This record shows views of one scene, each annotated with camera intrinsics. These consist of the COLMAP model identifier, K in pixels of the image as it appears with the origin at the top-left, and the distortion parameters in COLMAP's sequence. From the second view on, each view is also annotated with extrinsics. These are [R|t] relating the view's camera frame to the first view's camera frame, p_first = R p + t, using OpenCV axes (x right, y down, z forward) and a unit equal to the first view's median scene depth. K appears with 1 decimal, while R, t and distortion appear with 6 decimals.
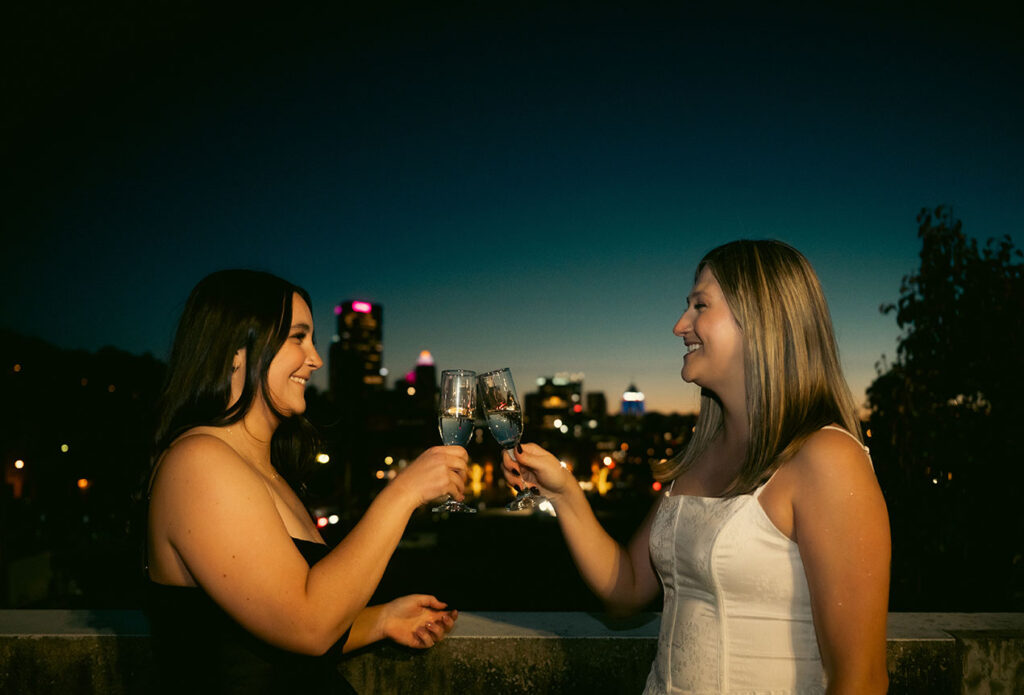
lens RADIAL K [[941.7, 0, 512.5], [0, 941.7, 409.5], [0, 0, 1]] dist [-0.000514, 0.000000]
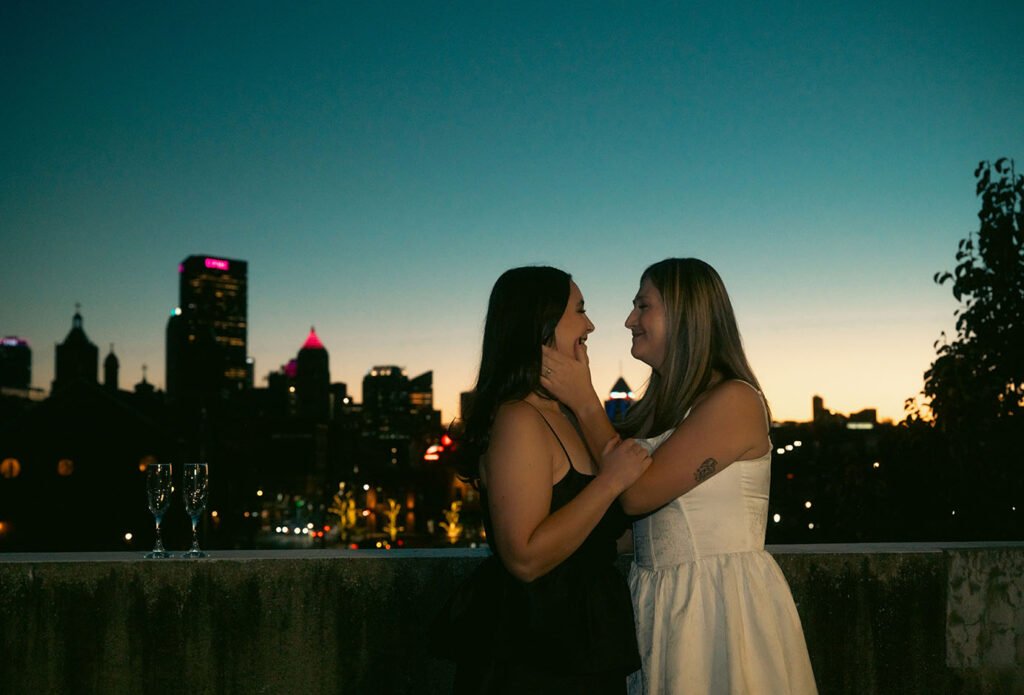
lens RADIAL K [[1398.9, 0, 512.3], [0, 1398.9, 358.7], [0, 0, 1]] dist [-0.004895, 0.000000]
pose [[0.998703, -0.005600, 0.050608, -0.059793], [0.007671, 0.999137, -0.040831, 0.016058], [-0.050336, 0.041166, 0.997884, -0.251529]]
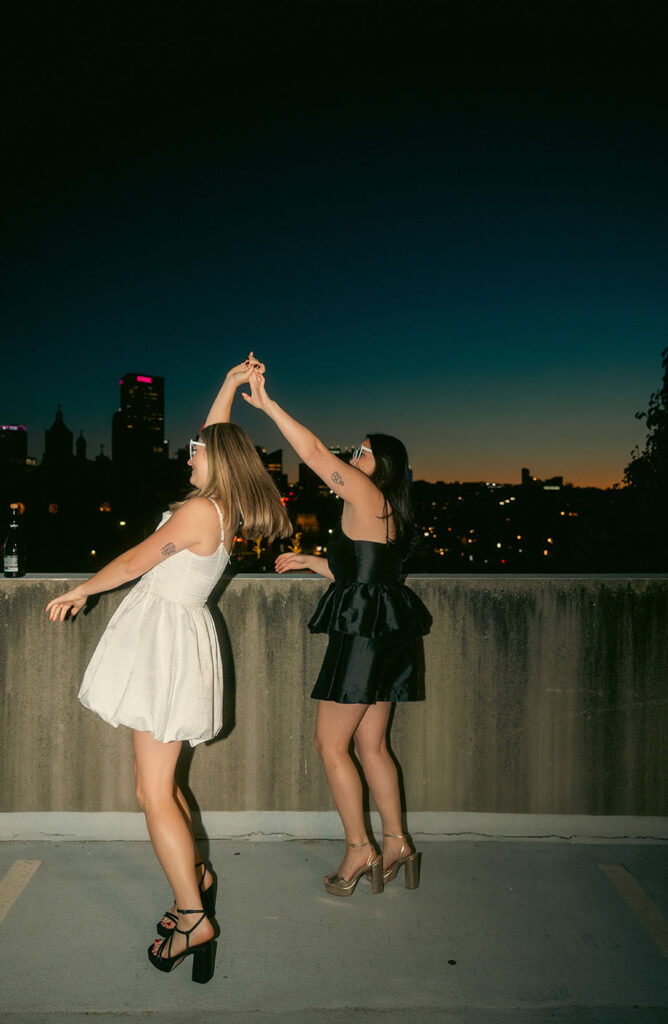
lens RADIAL K [[889.9, 0, 332.3], [0, 889.9, 529.1], [0, 0, 1]] dist [-0.011828, 0.011460]
pose [[0.998629, 0.001689, 0.052316, -0.158226], [-0.004664, 0.998375, 0.056792, -0.005544], [-0.052135, -0.056958, 0.997014, -0.377091]]
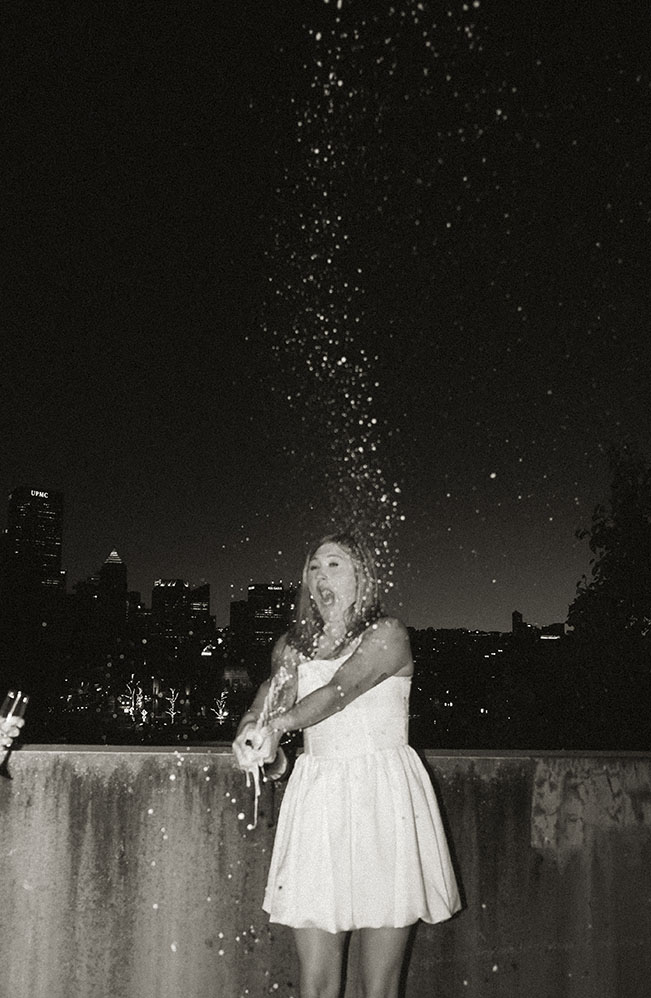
lens RADIAL K [[1124.9, 0, 295.6], [0, 1124.9, 504.2], [0, 0, 1]] dist [-0.012221, 0.000000]
pose [[0.997419, 0.024830, 0.067370, -0.028518], [-0.017701, 0.994376, -0.104422, 0.002337], [-0.069584, 0.102960, 0.992249, -0.294623]]
